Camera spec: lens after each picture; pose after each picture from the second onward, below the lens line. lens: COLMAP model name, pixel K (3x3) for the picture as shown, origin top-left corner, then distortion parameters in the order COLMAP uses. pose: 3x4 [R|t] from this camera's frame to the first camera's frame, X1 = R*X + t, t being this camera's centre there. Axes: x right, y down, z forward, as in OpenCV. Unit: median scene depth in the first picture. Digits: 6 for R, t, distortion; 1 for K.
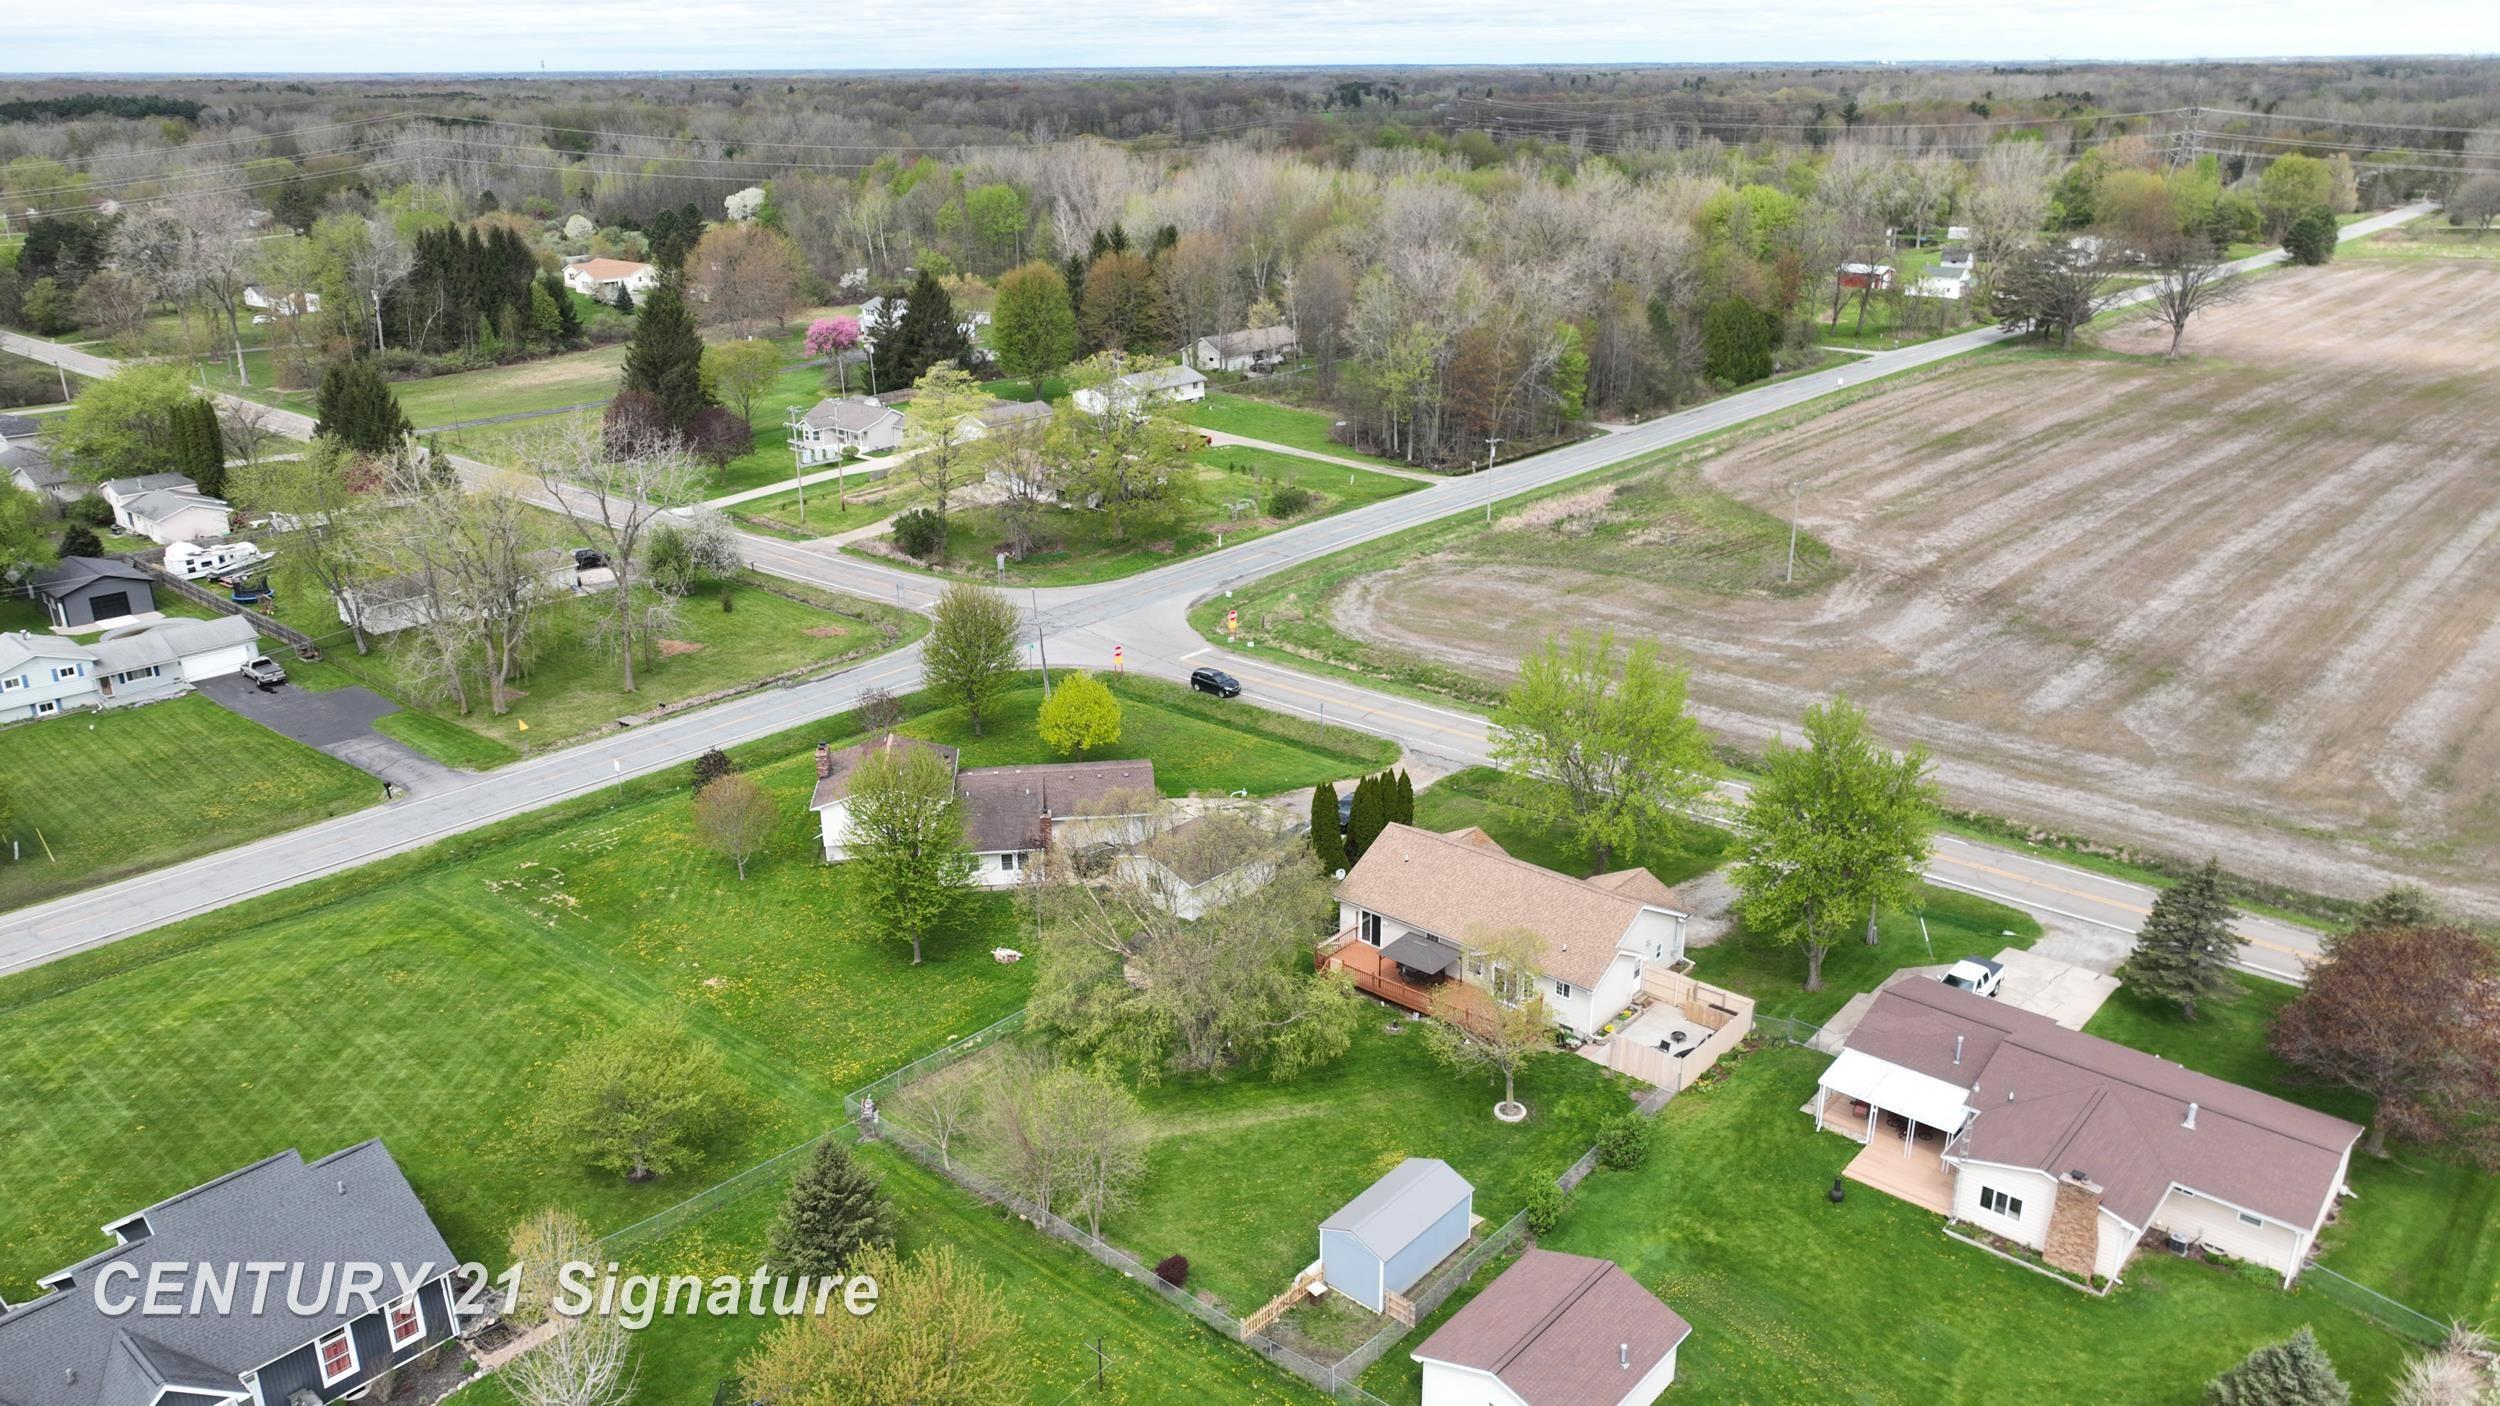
lens RADIAL K [[1755.4, 0, 1250.0], [0, 1755.4, 703.0], [0, 0, 1]] dist [0.003444, 0.004984]
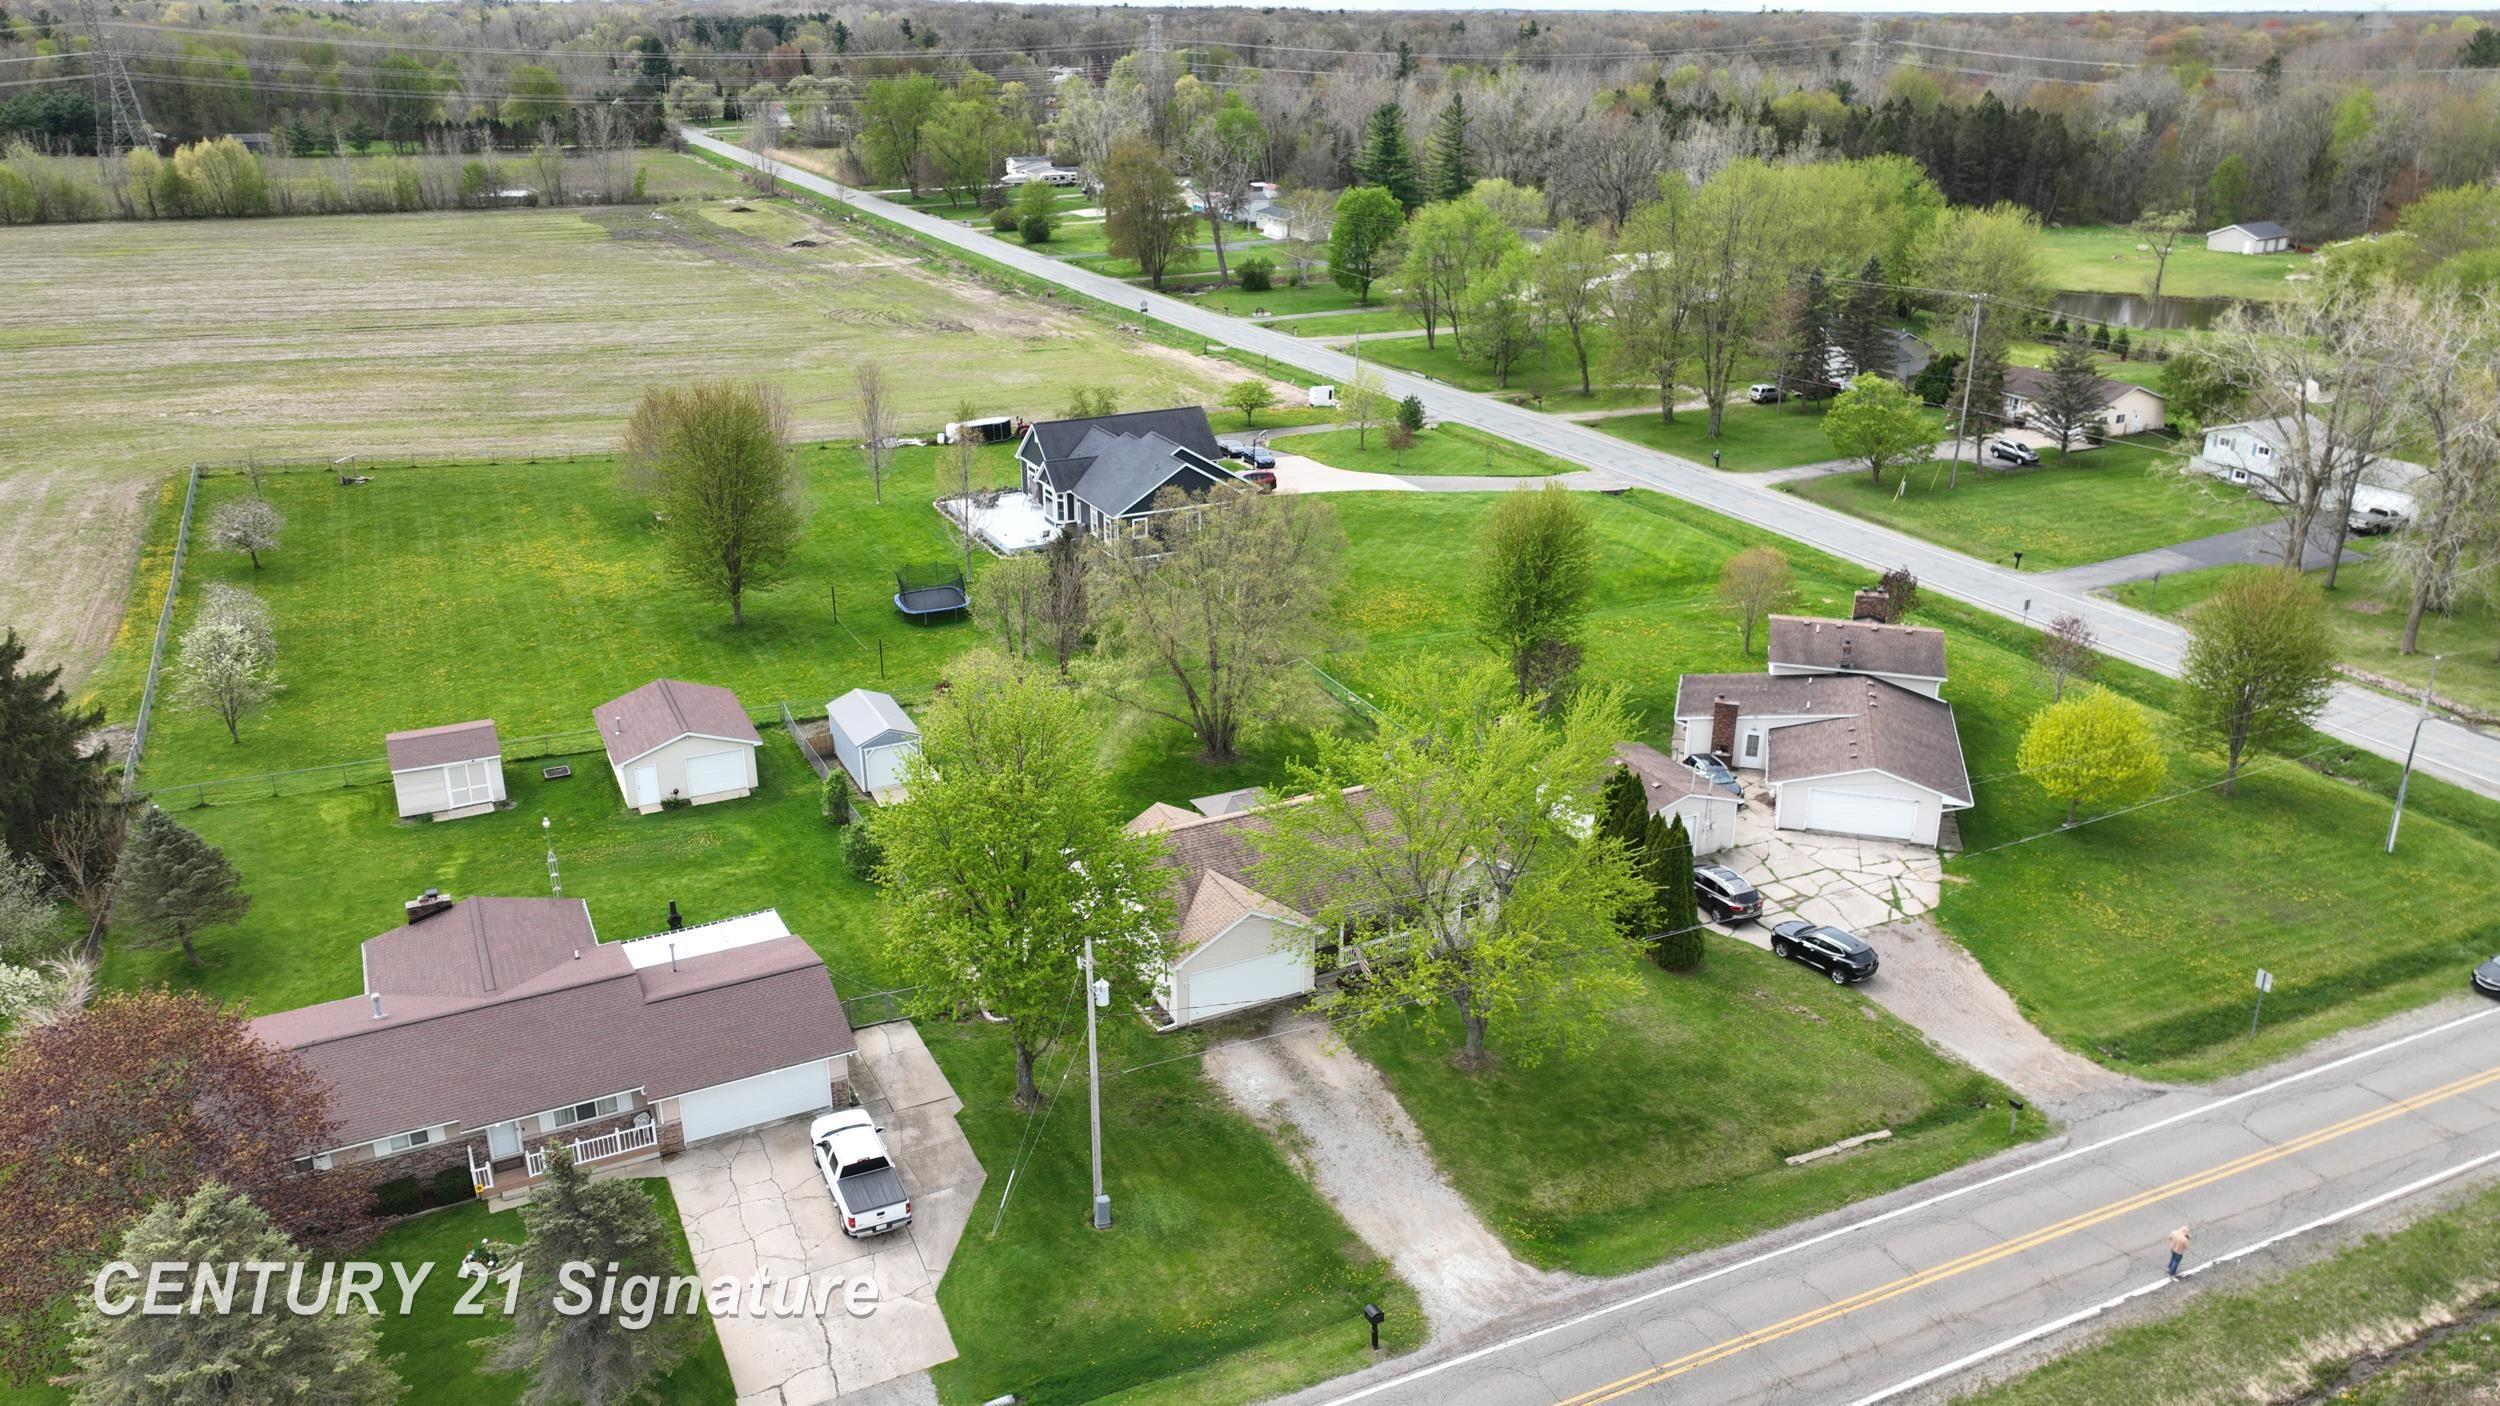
lens RADIAL K [[1755.4, 0, 1250.0], [0, 1755.4, 703.0], [0, 0, 1]] dist [0.003444, 0.004984]
pose [[-0.371935, 0.348575, -0.860325, 0.829732], [-0.316766, 0.823521, 0.470608, -0.312166], [0.872538, 0.447558, -0.195880, 1.158390]]
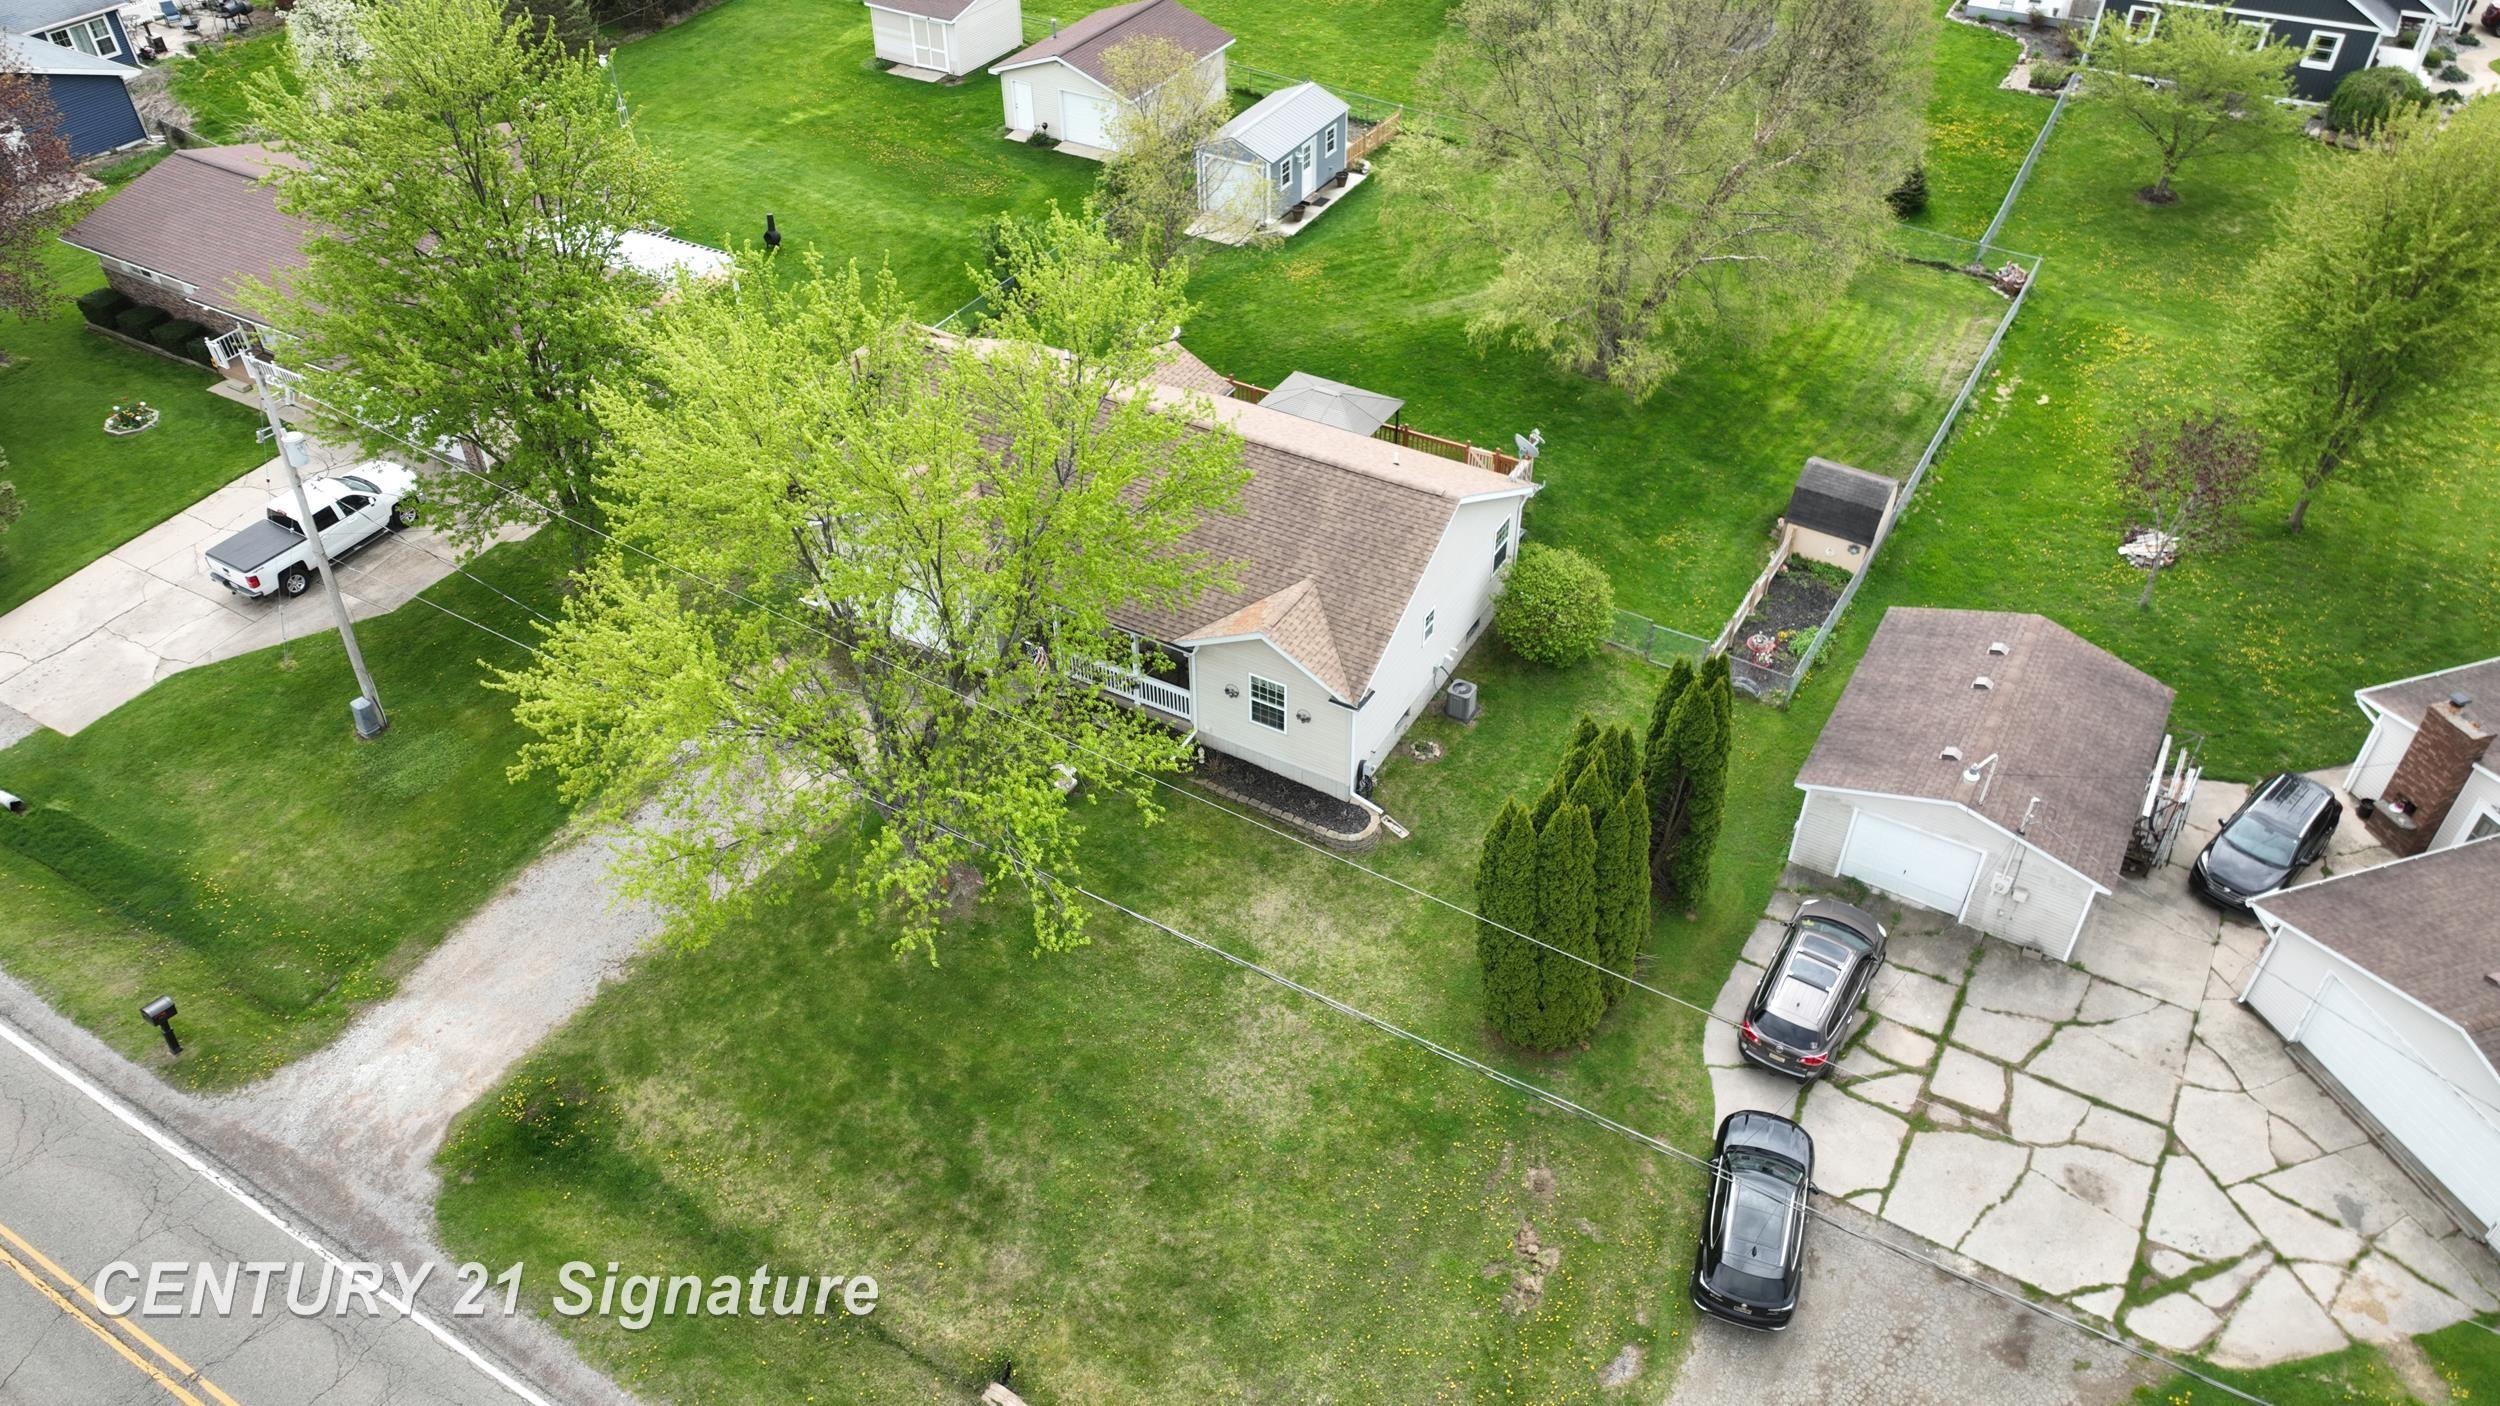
lens RADIAL K [[1760.2, 0, 1250.0], [0, 1760.2, 703.0], [0, 0, 1]] dist [-0.006355, 0.031514]
pose [[-0.979861, 0.142993, -0.139378, 0.209807], [-0.048511, 0.506617, 0.860806, -0.285714], [0.193700, 0.850231, -0.489477, 1.351122]]
